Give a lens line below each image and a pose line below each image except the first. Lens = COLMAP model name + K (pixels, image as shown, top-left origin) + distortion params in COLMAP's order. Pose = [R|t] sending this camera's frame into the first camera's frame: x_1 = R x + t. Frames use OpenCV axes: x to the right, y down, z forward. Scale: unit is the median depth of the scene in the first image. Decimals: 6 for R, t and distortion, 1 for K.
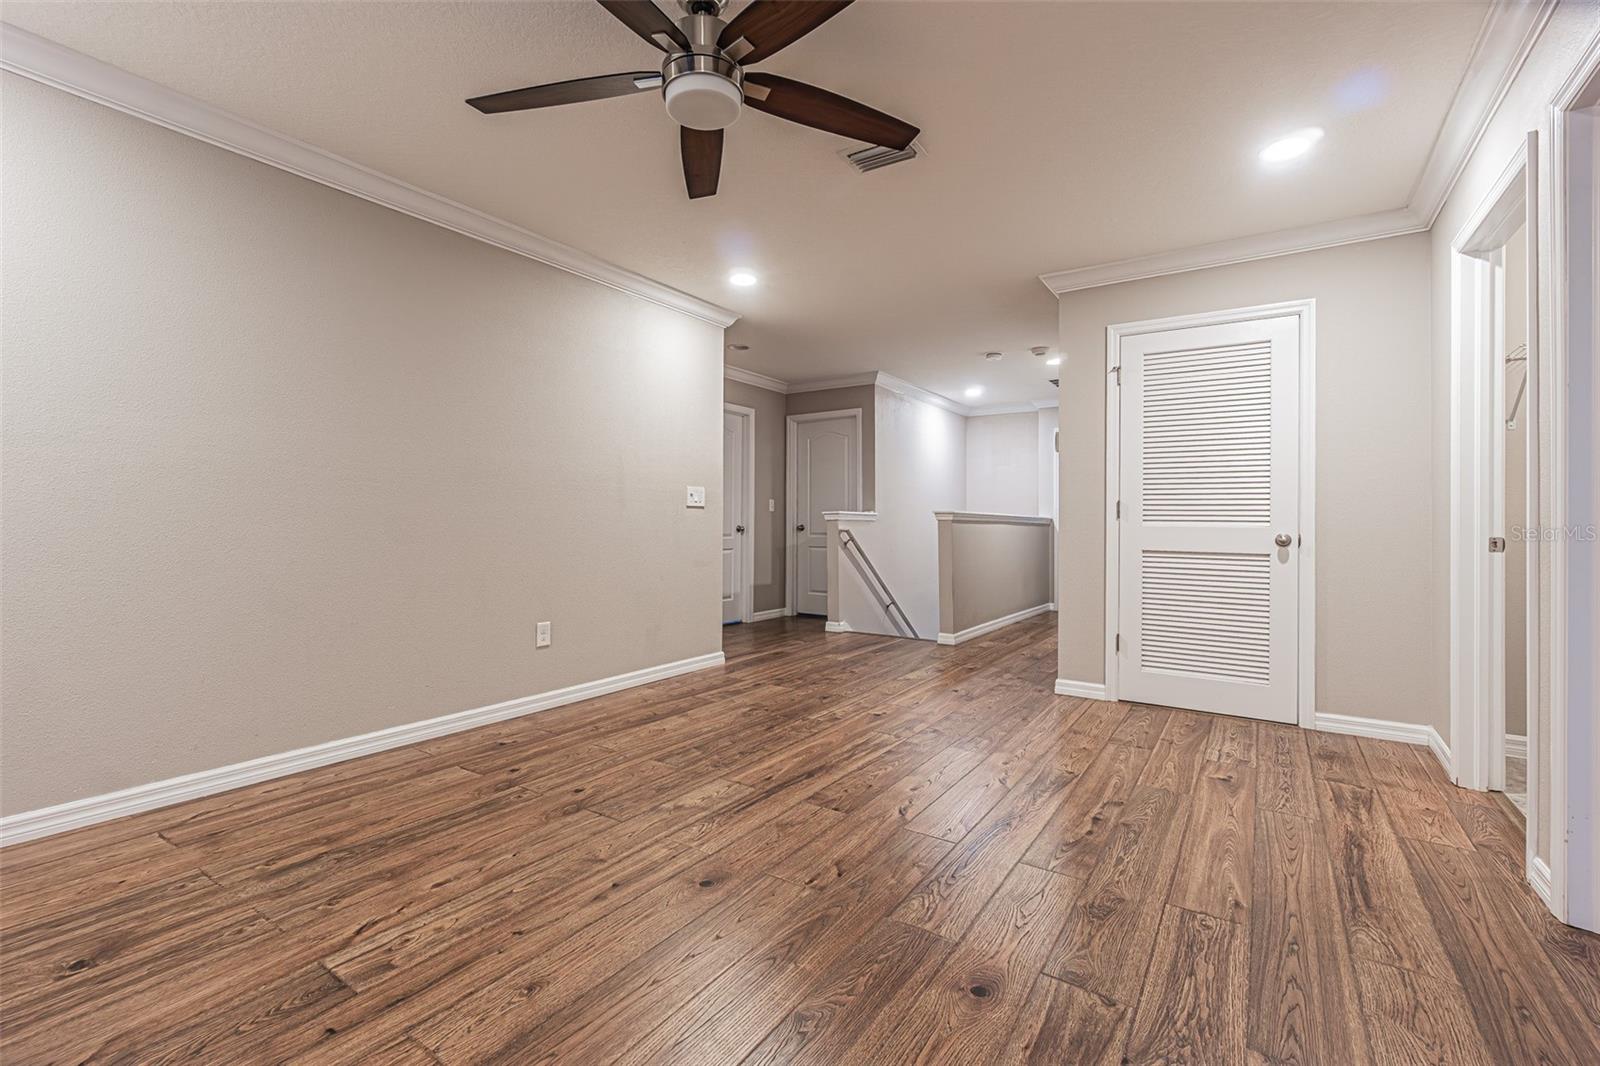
lens RADIAL K [[690.0, 0, 793.1], [0, 690.0, 521.2], [0, 0, 1]] dist [-0.001227, 0.000230]
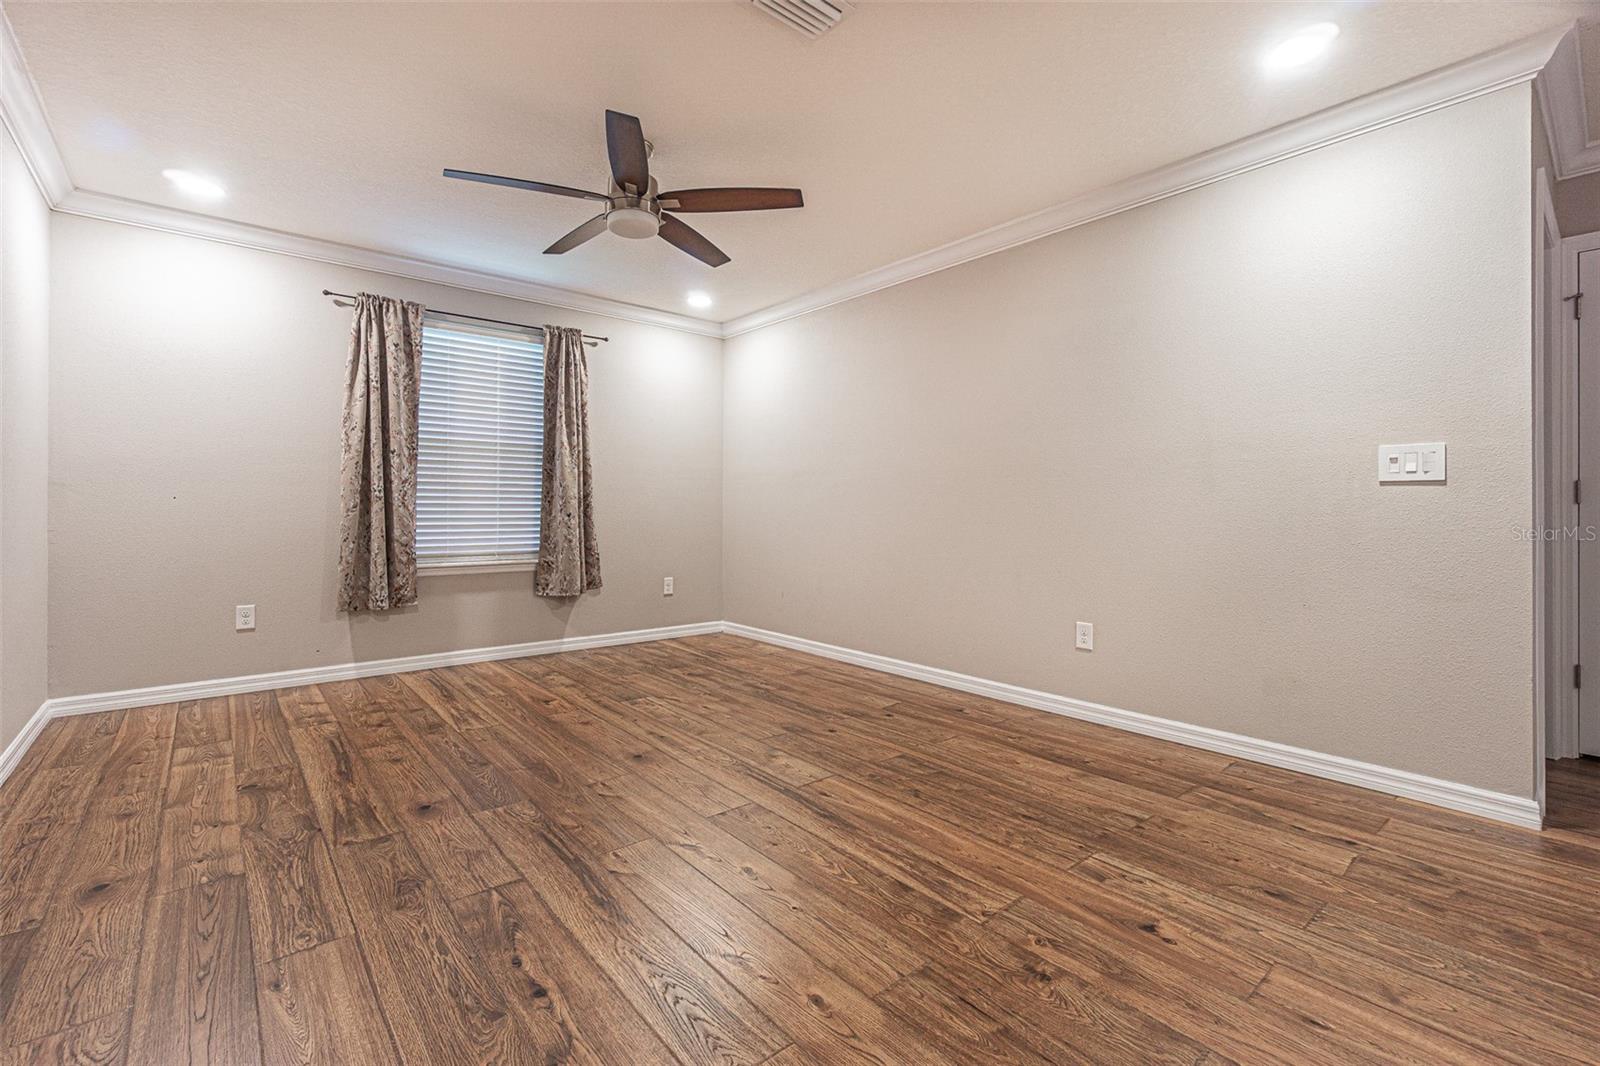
lens RADIAL K [[690.0, 0, 793.1], [0, 690.0, 521.2], [0, 0, 1]] dist [-0.001227, 0.000230]
pose [[-0.264106, 0.006848, -0.964469, 0.857174], [-0.004070, 0.999958, 0.008214, 0.010500], [0.964485, 0.006095, -0.264067, 1.222251]]
